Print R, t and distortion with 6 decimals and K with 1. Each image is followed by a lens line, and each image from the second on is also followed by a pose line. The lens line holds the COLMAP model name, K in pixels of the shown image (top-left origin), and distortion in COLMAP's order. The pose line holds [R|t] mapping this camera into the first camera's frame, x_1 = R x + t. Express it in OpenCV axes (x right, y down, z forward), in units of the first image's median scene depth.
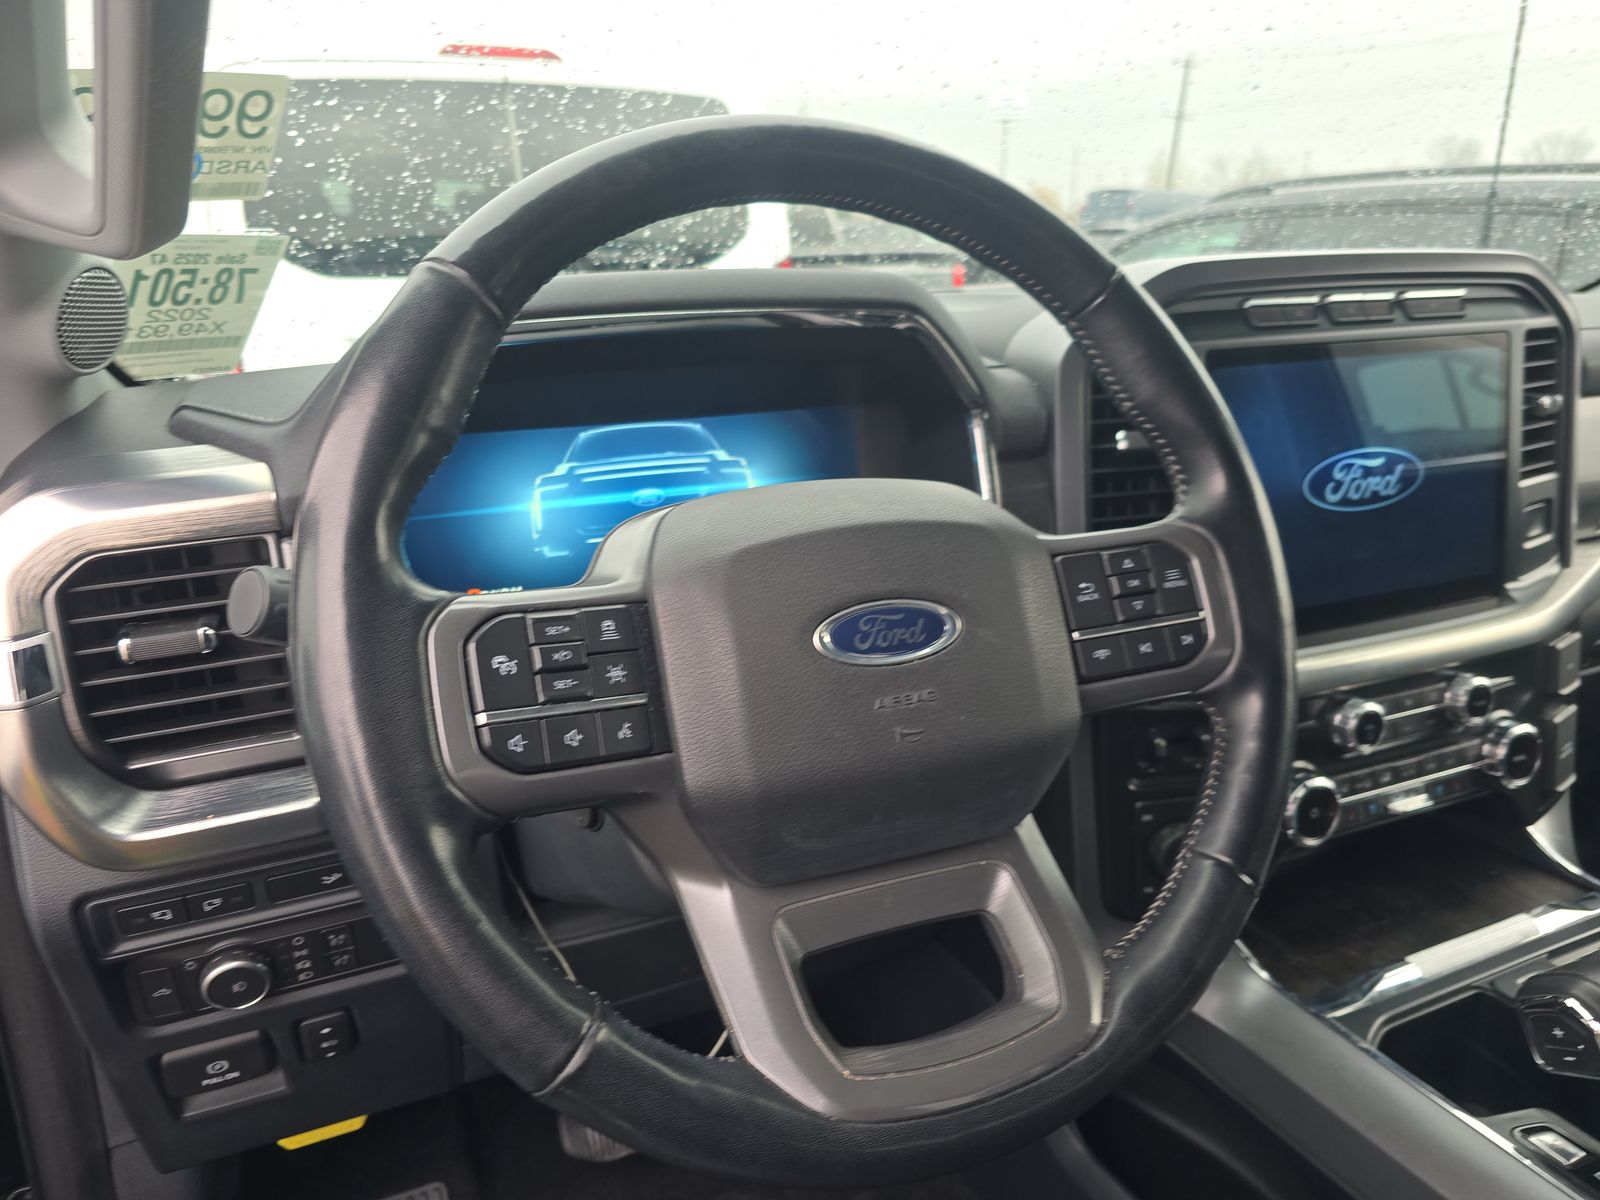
lens RADIAL K [[1066.1, 0, 800.0], [0, 1066.1, 600.0], [0, 0, 1]] dist [0.045311, -0.053258]
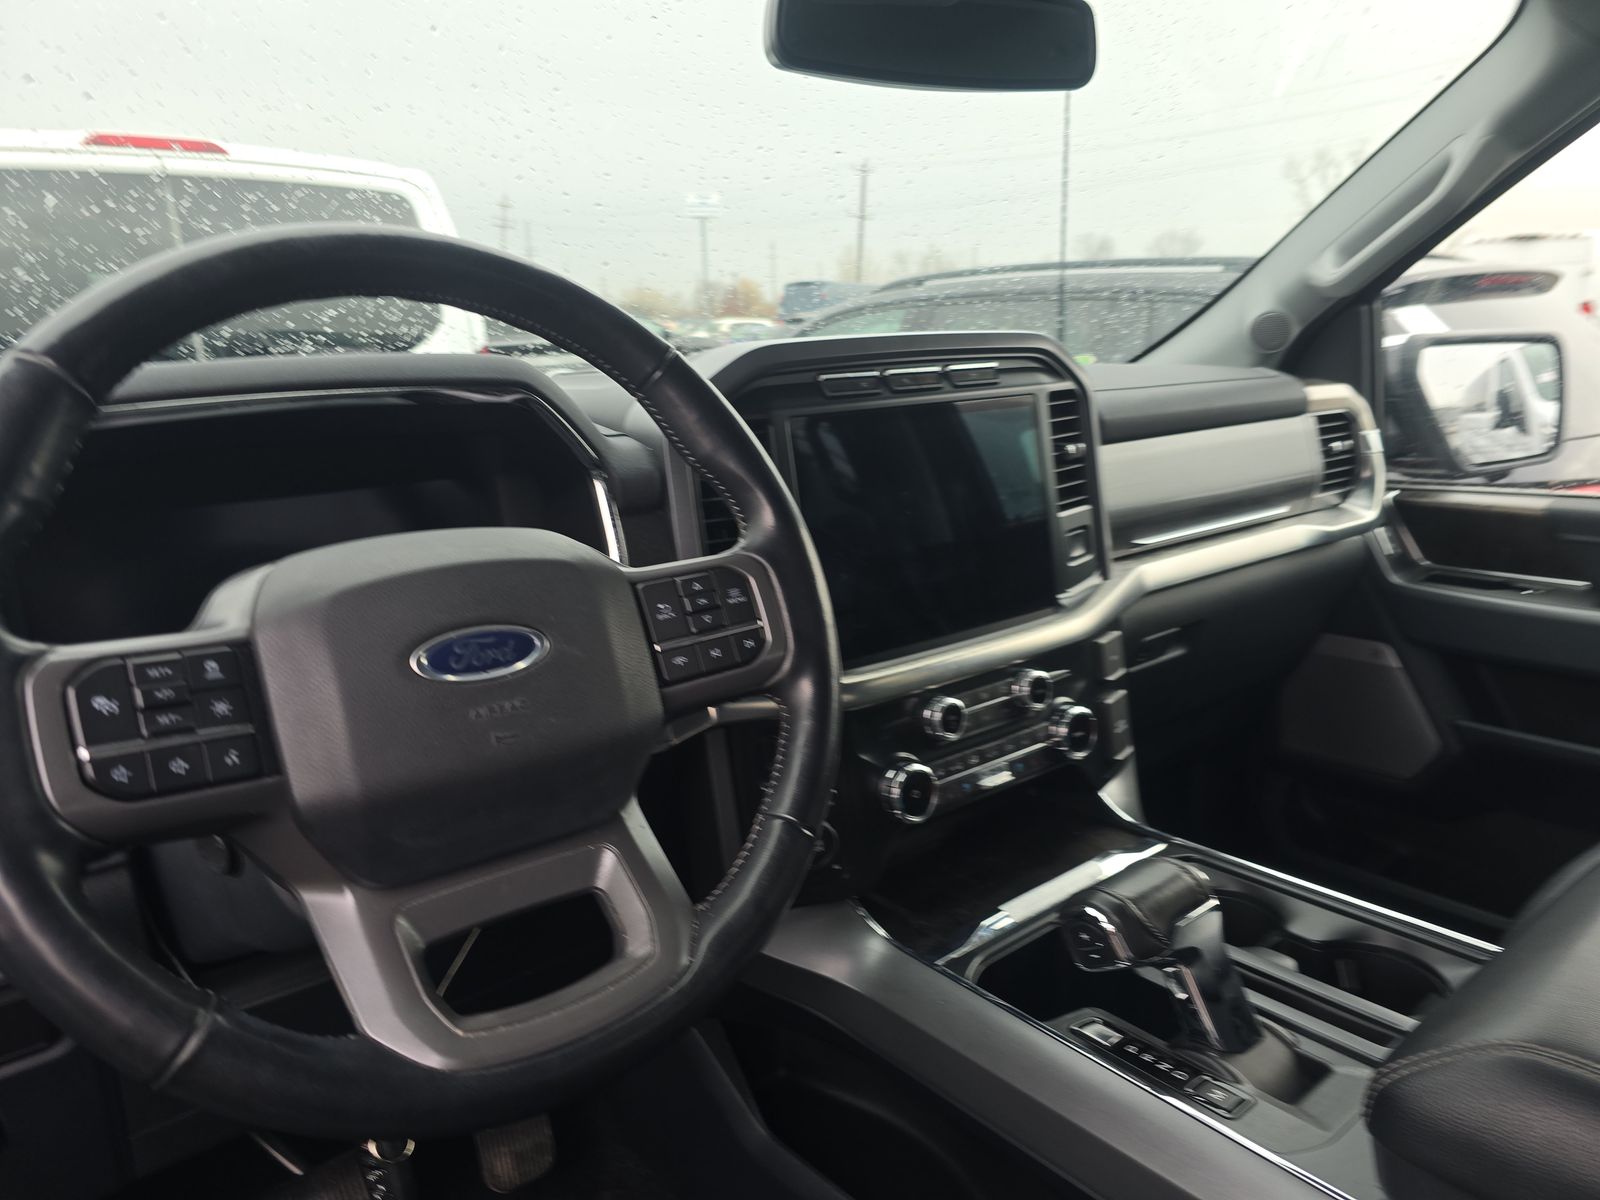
lens RADIAL K [[1066.1, 0, 800.0], [0, 1066.1, 600.0], [0, 0, 1]] dist [0.045311, -0.053258]
pose [[0.968893, -0.073516, 0.236308, 0.112721], [0.090948, 0.993815, -0.063718, 0.059915], [-0.230162, 0.083228, 0.969587, -0.175234]]
